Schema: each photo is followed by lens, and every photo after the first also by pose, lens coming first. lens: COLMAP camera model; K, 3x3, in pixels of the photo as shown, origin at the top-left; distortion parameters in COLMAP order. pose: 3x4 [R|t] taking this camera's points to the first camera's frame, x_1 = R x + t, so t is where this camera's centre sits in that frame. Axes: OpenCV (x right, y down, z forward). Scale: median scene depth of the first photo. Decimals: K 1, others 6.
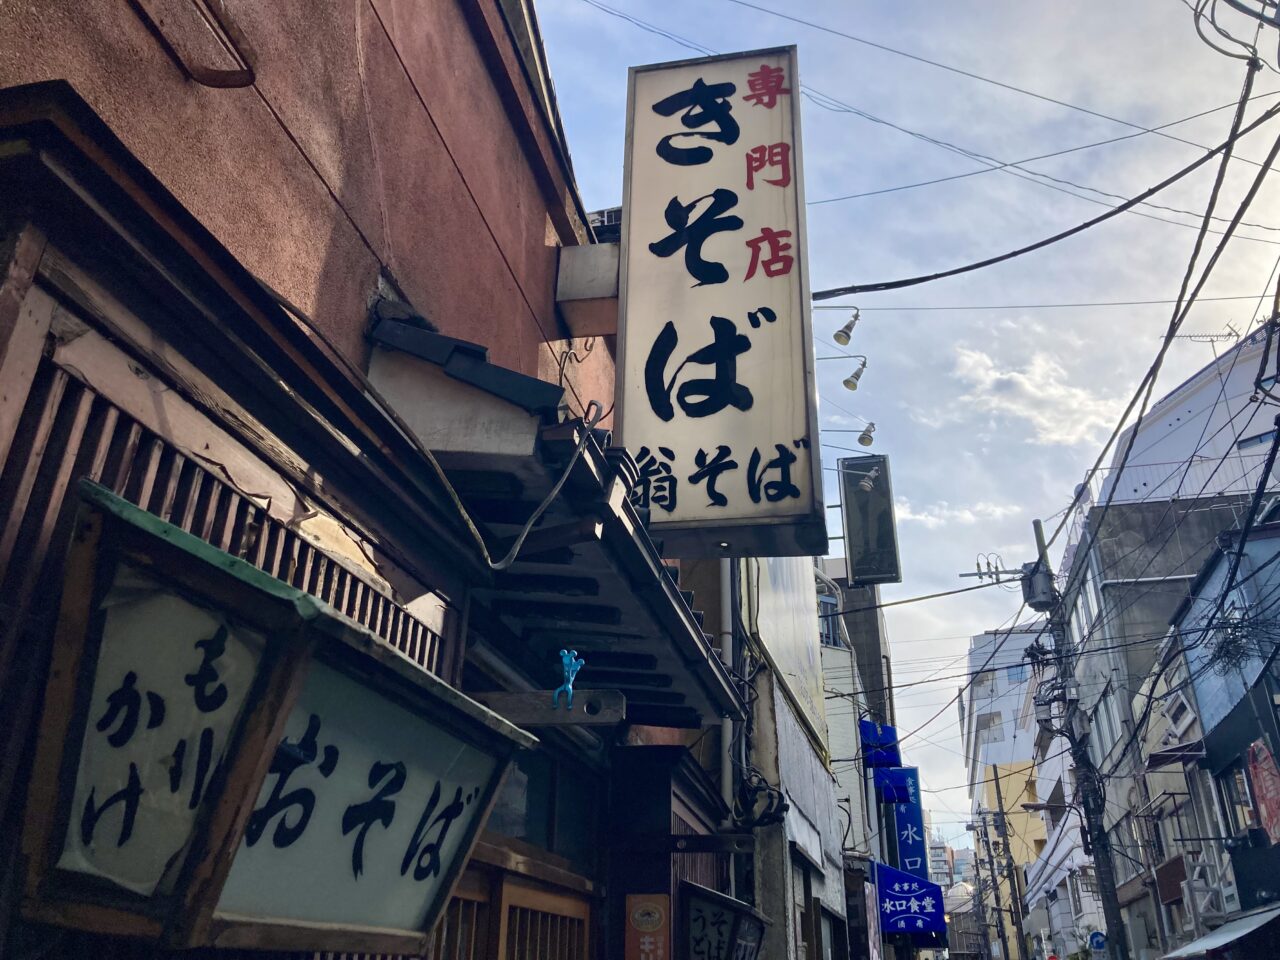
lens RADIAL K [[1024.3, 0, 628.7], [0, 1024.3, 469.5], [0, 0, 1]] dist [0.022783, 0.002961]
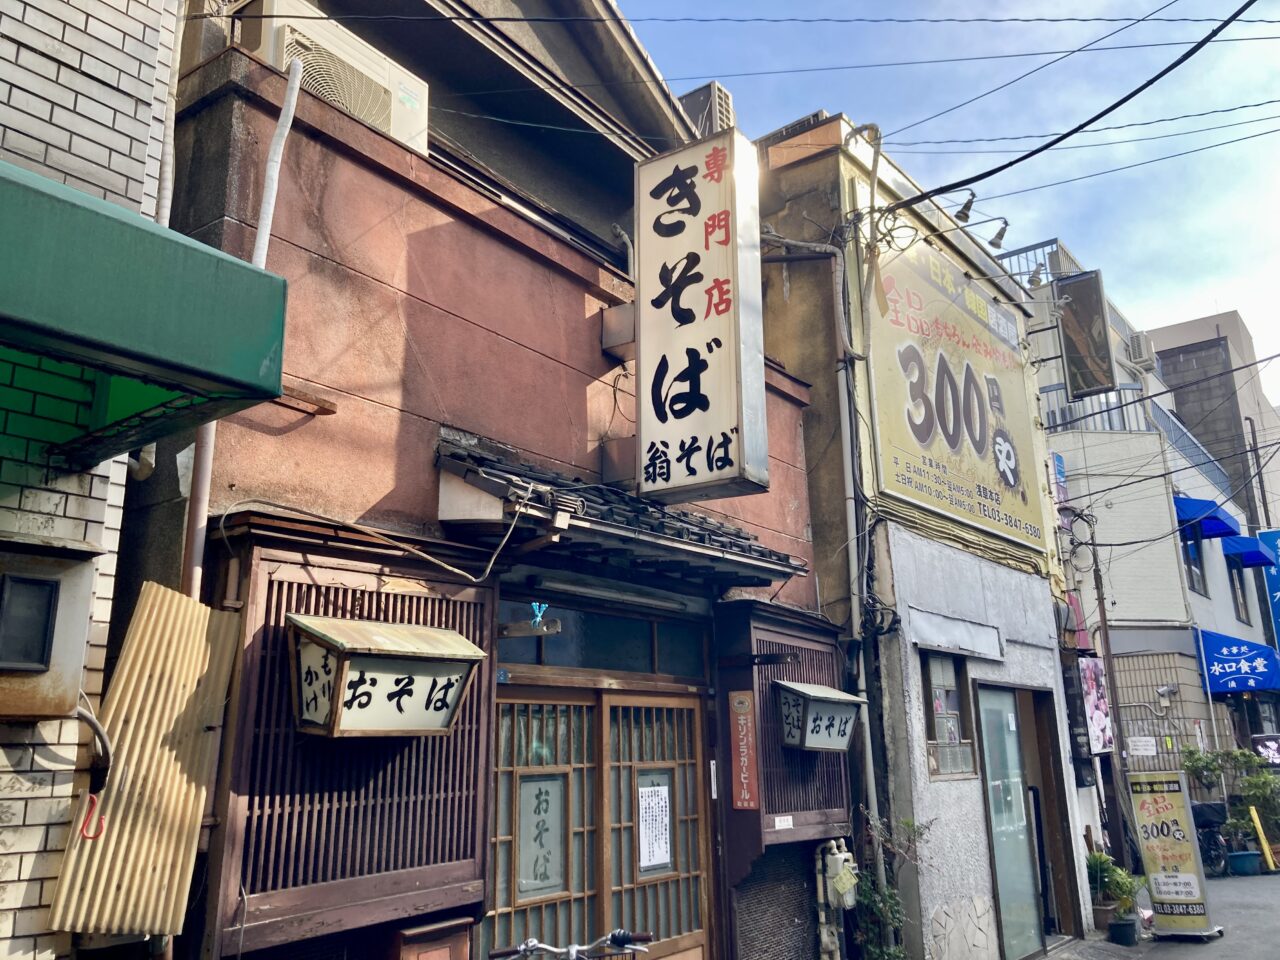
lens RADIAL K [[1024.3, 0, 643.7], [0, 1024.3, 466.5], [0, 0, 1]] dist [0.022783, 0.002961]
pose [[0.920384, -0.131163, -0.368360, 0.586285], [0.199326, 0.967850, 0.153412, -0.232098], [0.336395, -0.214622, 0.916938, -0.508942]]
